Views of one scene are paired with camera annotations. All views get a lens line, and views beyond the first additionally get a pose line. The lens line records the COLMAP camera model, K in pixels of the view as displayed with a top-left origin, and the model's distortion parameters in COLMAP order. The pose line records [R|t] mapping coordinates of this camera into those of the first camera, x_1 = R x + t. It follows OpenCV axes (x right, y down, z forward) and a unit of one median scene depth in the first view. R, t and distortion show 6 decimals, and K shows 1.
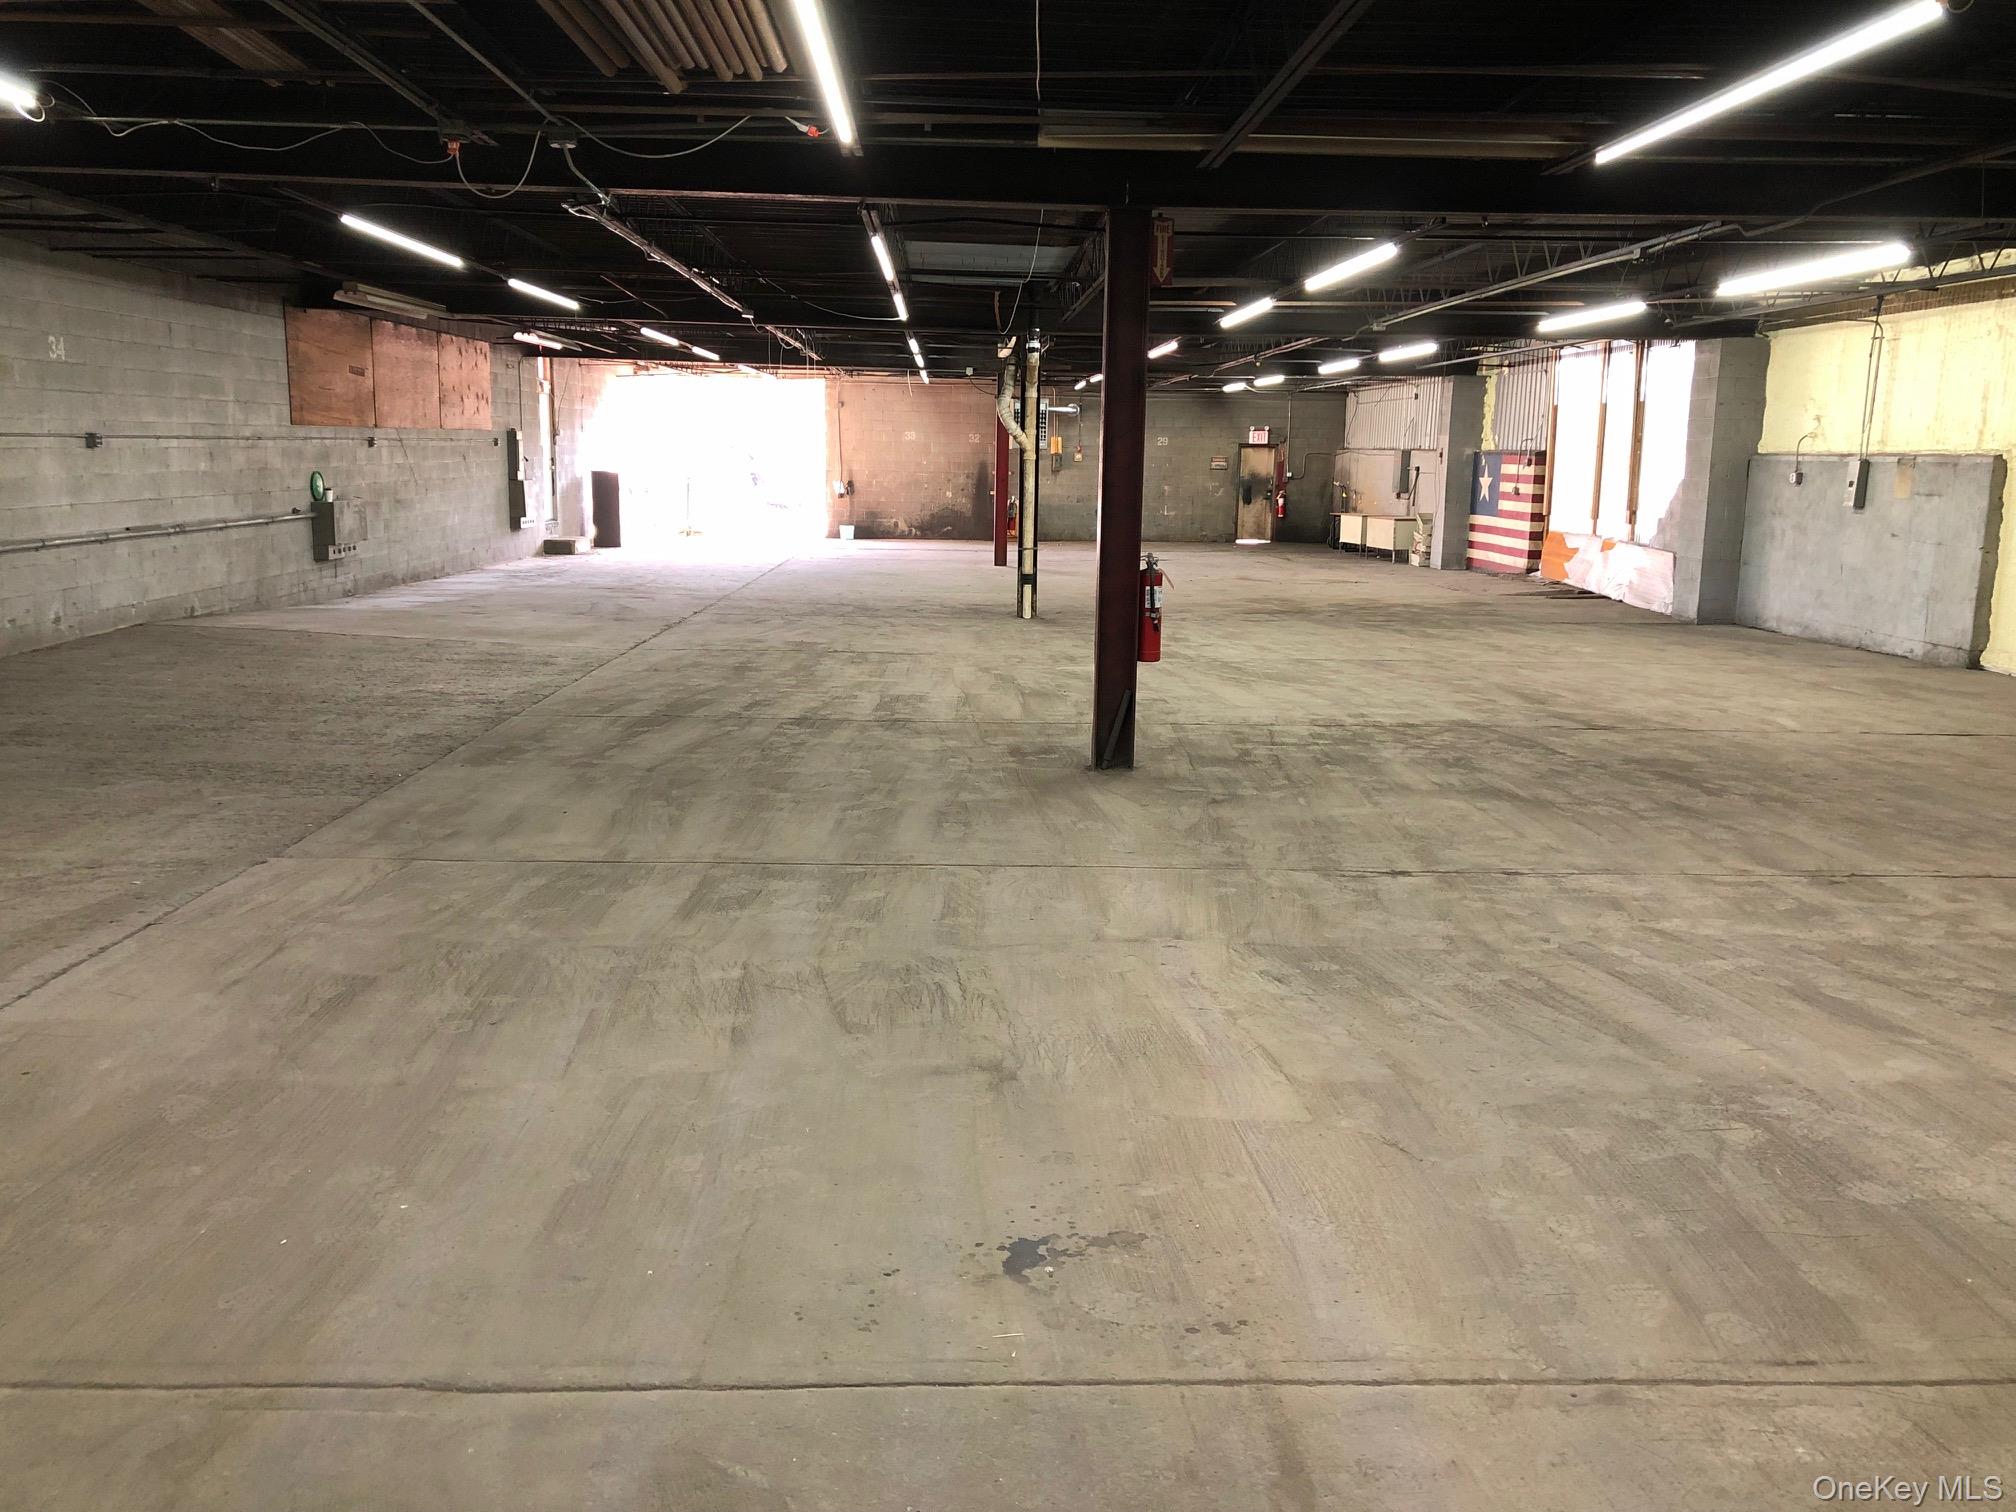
lens RADIAL K [[1653.8, 0, 1015.2], [0, 1653.8, 762.0], [0, 0, 1]] dist [0.071502, -0.074347]
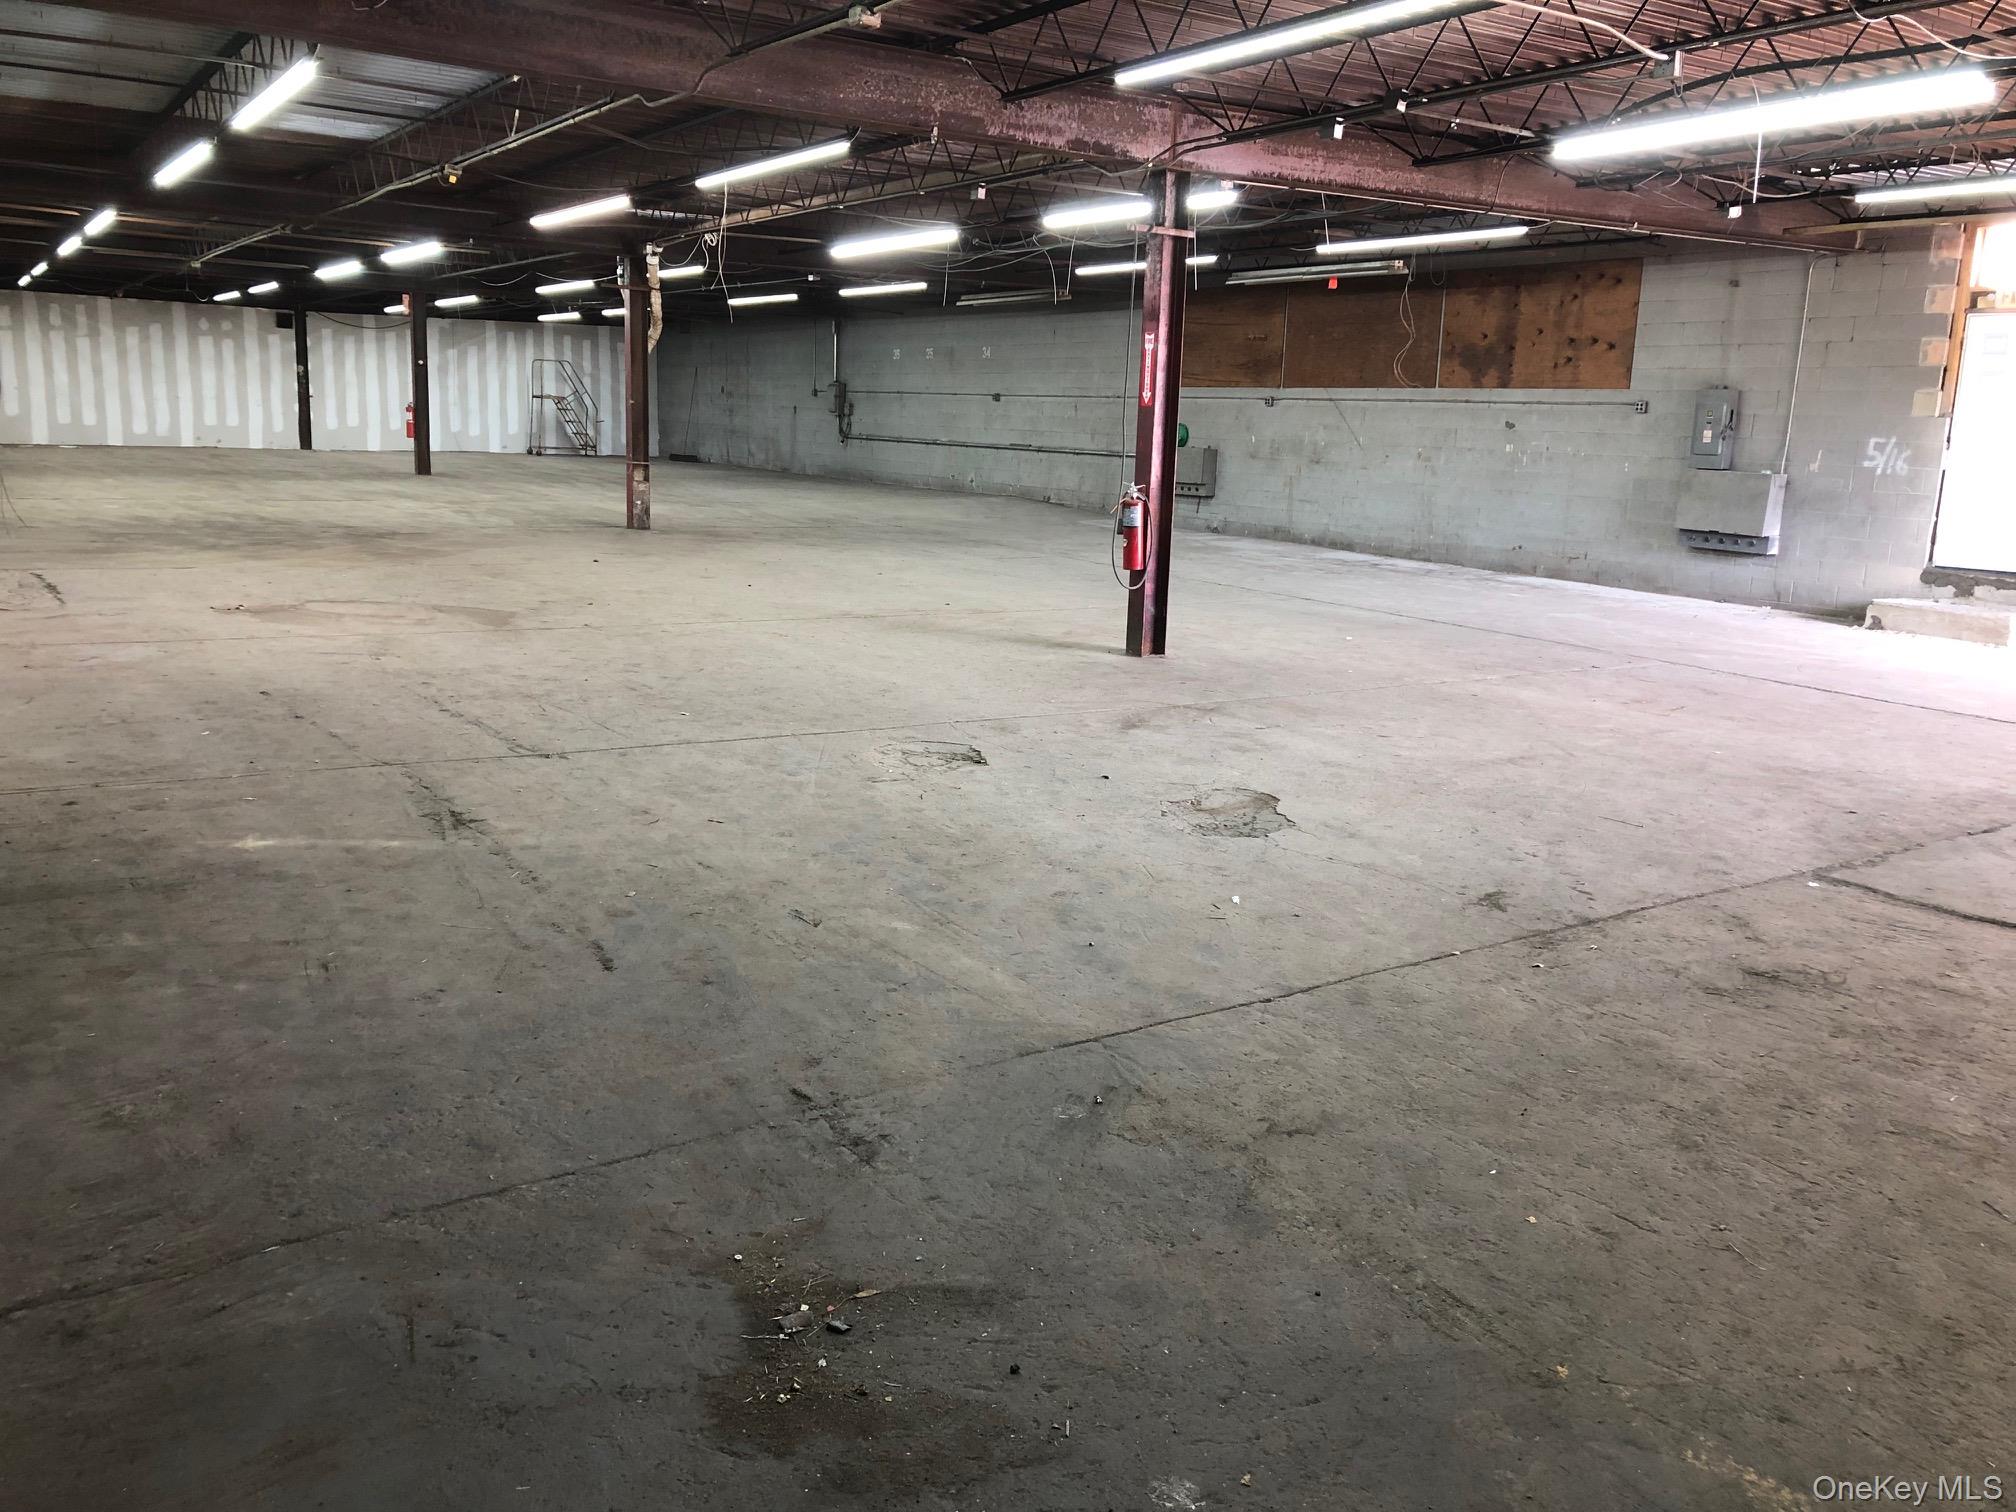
lens RADIAL K [[1625.6, 0, 1008.0], [0, 1625.6, 756.0], [0, 0, 1]] dist [0.065485, -0.074839]
pose [[-0.847587, 0.064636, -0.526705, 0.254112], [-0.145420, 0.926267, 0.347682, -0.247184], [0.510342, 0.371284, -0.775692, 1.398082]]
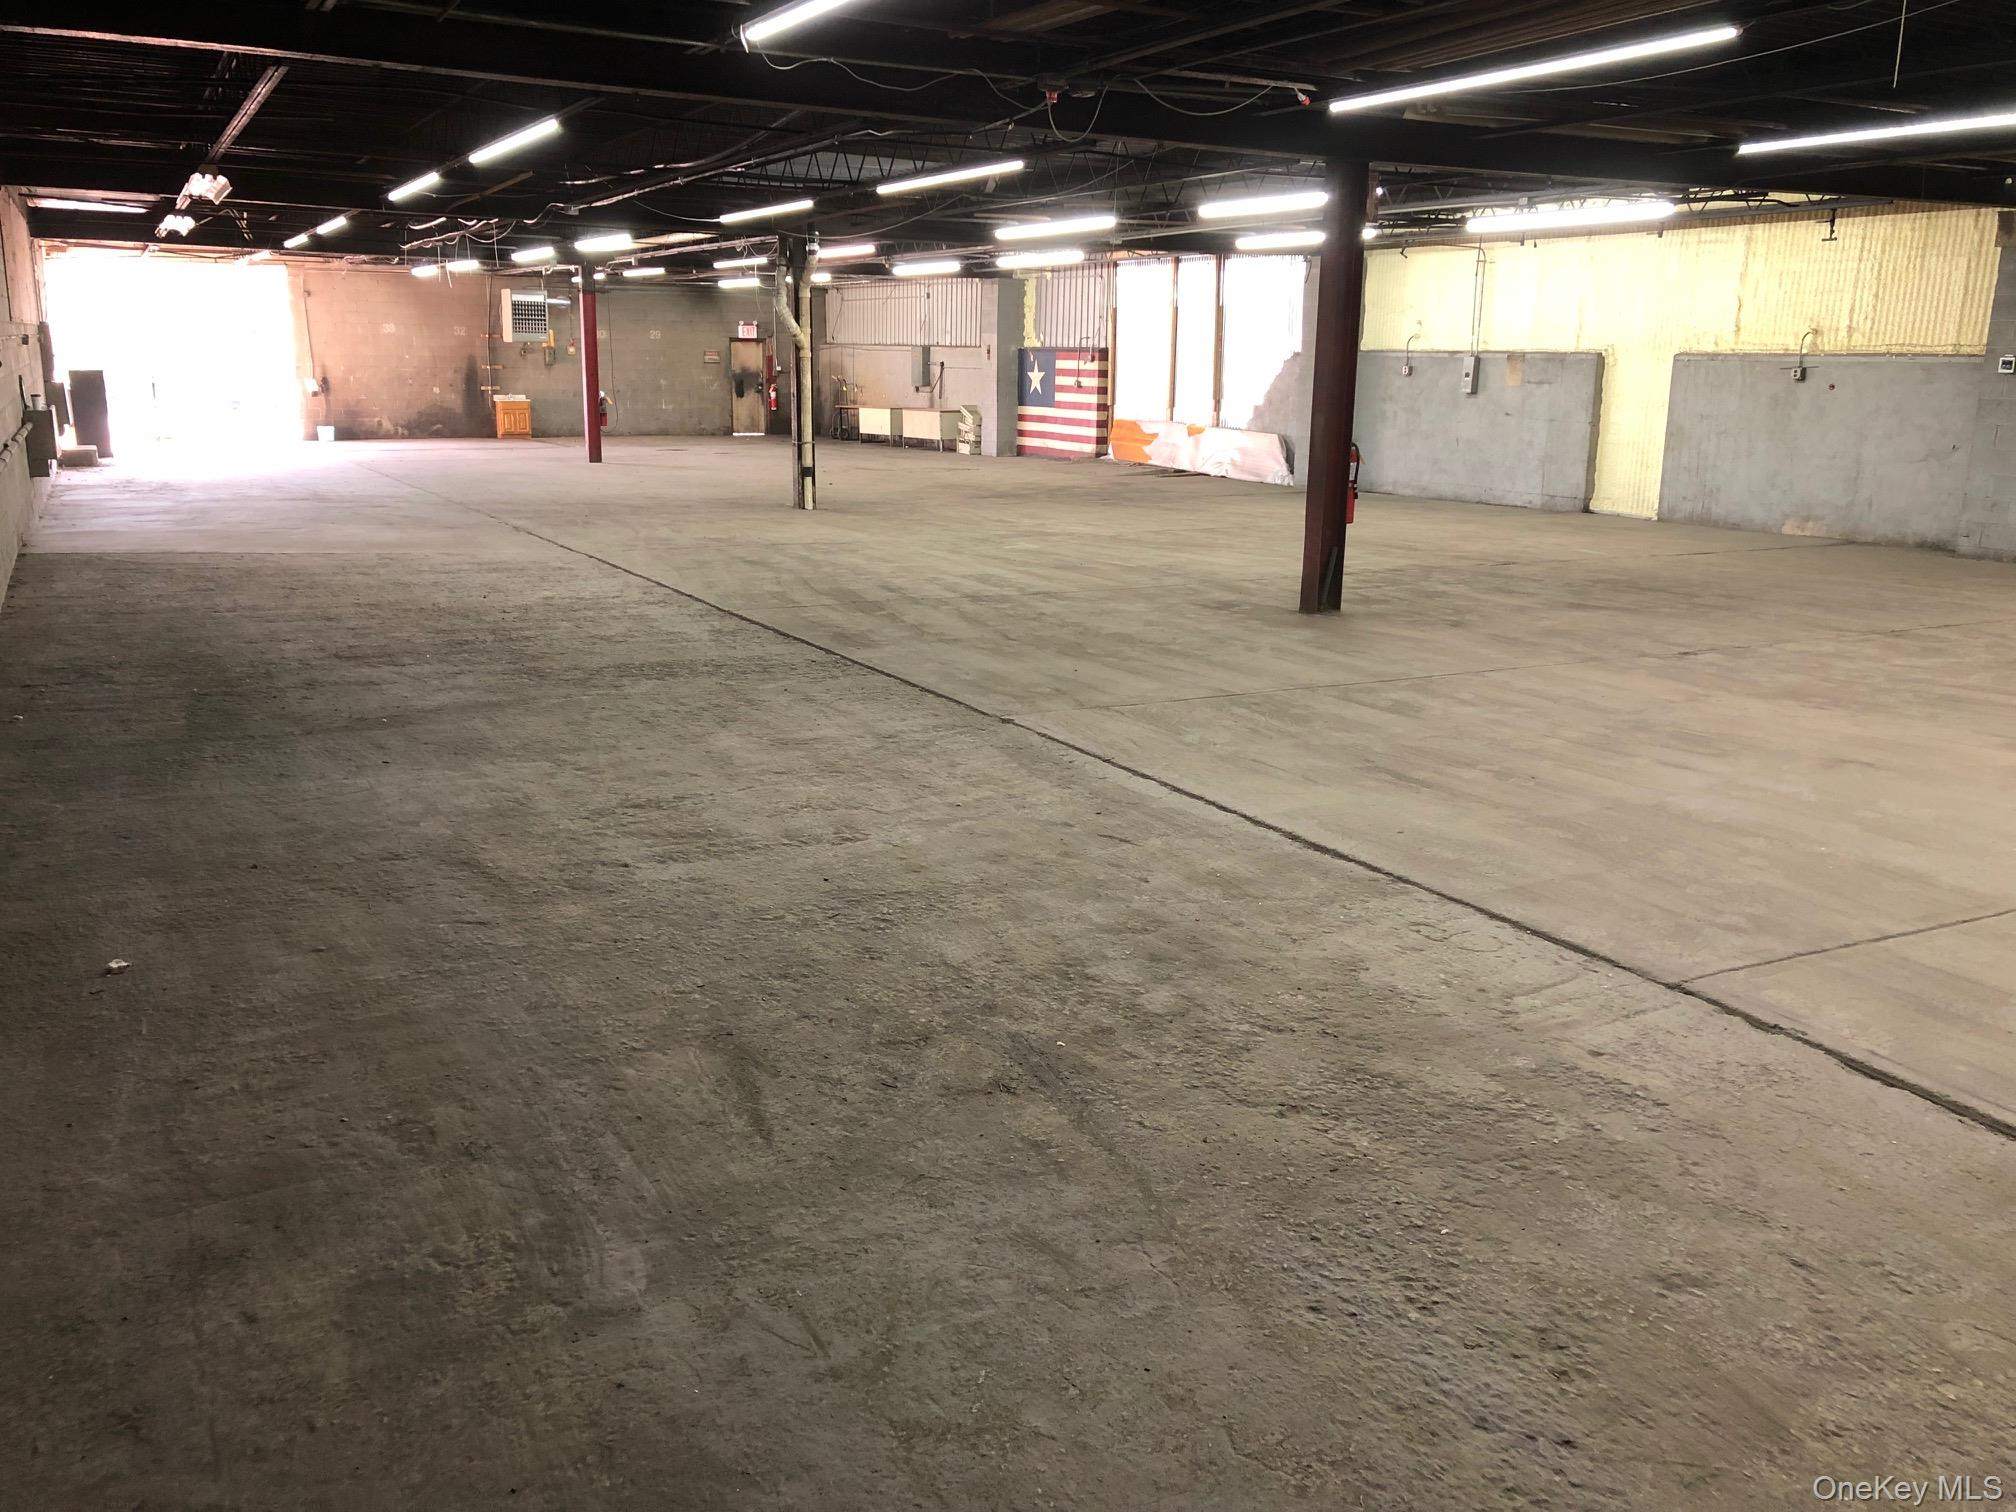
lens RADIAL K [[1651.9, 0, 1016.9], [0, 1651.9, 755.0], [0, 0, 1]] dist [0.160871, -0.473838]
pose [[0.895116, -0.107267, 0.432737, -0.250378], [0.082304, 0.993700, 0.076071, -0.000689], [-0.438171, -0.032476, 0.898305, -0.011257]]
